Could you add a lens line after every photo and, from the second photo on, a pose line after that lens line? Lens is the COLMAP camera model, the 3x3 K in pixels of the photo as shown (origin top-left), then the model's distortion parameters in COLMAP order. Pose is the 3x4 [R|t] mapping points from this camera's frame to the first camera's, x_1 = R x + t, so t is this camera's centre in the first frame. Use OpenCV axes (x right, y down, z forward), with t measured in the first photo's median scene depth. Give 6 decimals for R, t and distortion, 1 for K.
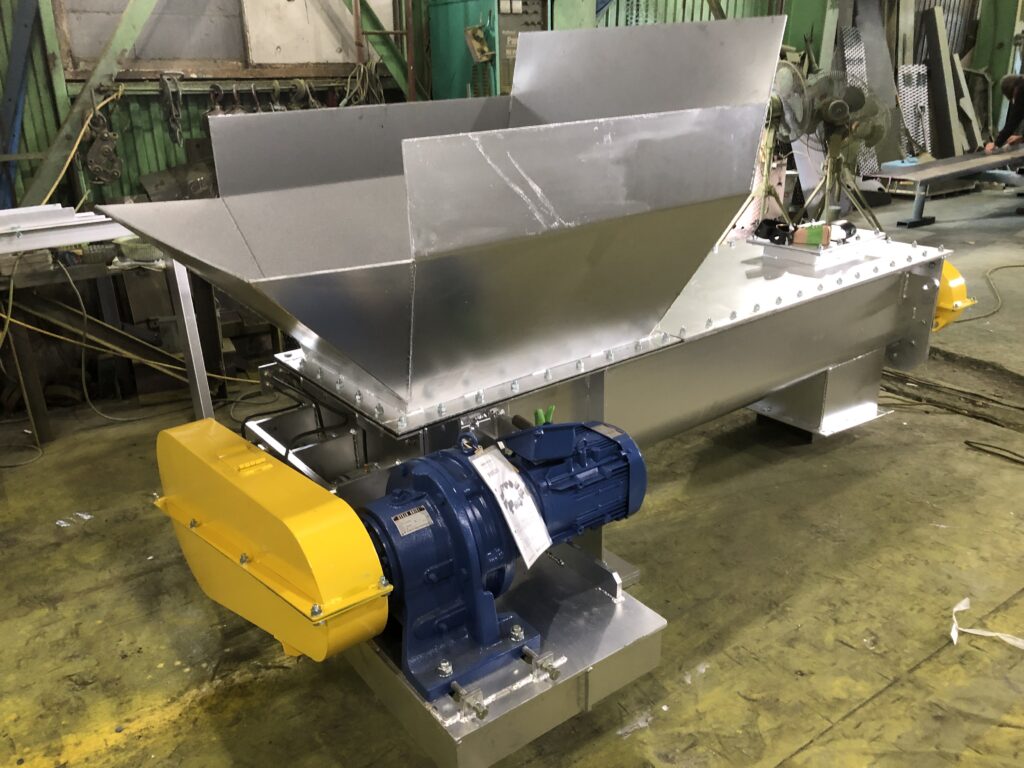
lens RADIAL K [[837.1, 0, 500.3], [0, 837.1, 386.3], [0, 0, 1]] dist [0.030513, 0.002673]
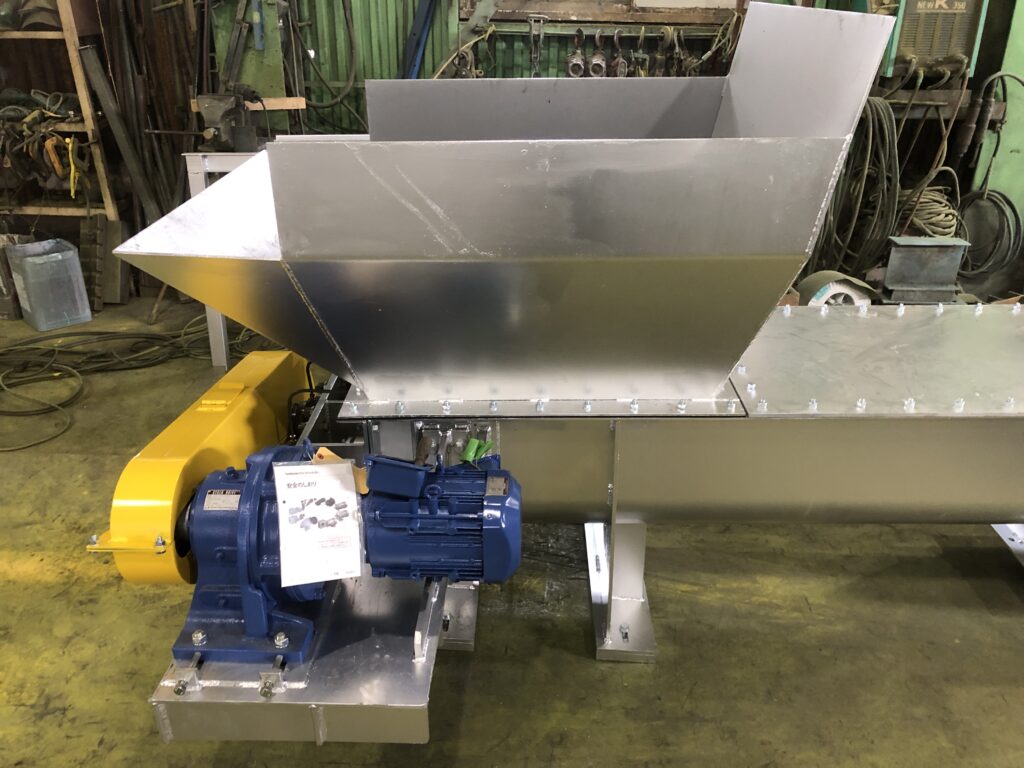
lens RADIAL K [[837.1, 0, 518.0], [0, 837.1, 394.3], [0, 0, 1]] dist [0.030513, 0.002673]
pose [[0.787894, 0.297583, -0.539135, 0.392799], [-0.245367, 0.954696, 0.168377, -0.129425], [0.564816, -0.000377, 0.825217, 0.177426]]
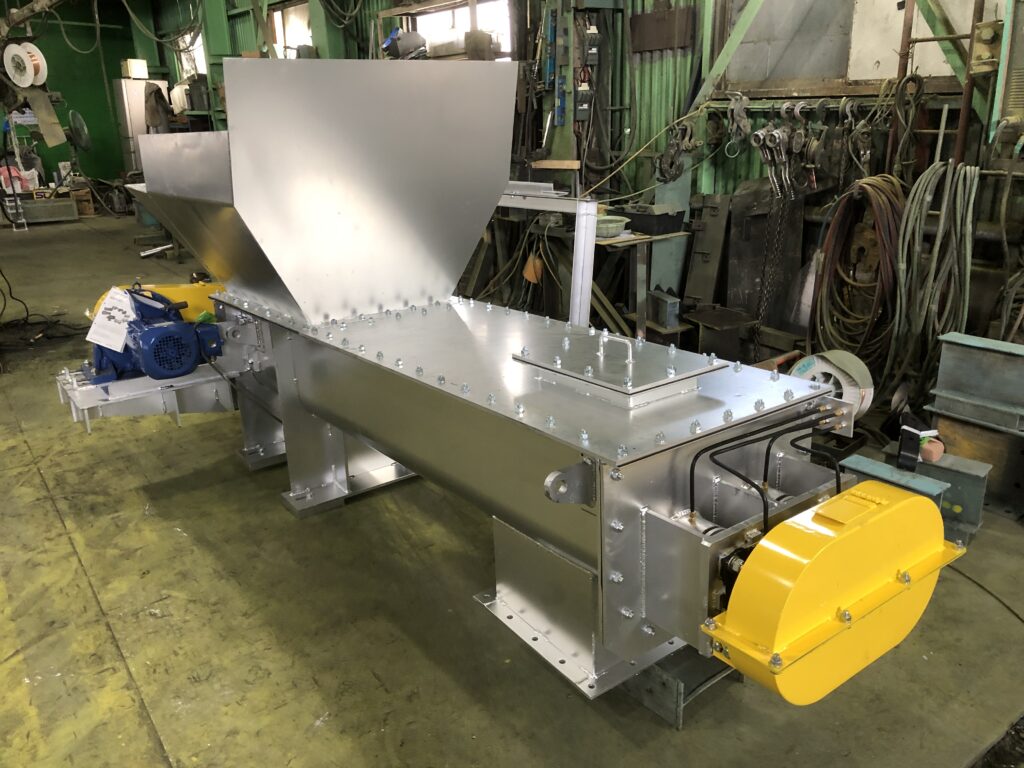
lens RADIAL K [[837.1, 0, 518.2], [0, 837.1, 377.8], [0, 0, 1]] dist [0.030513, 0.002673]
pose [[-0.001361, 0.325179, -0.945652, 1.106077], [-0.334891, 0.890899, 0.306833, -0.378883], [0.942256, 0.317108, 0.107687, 0.981378]]
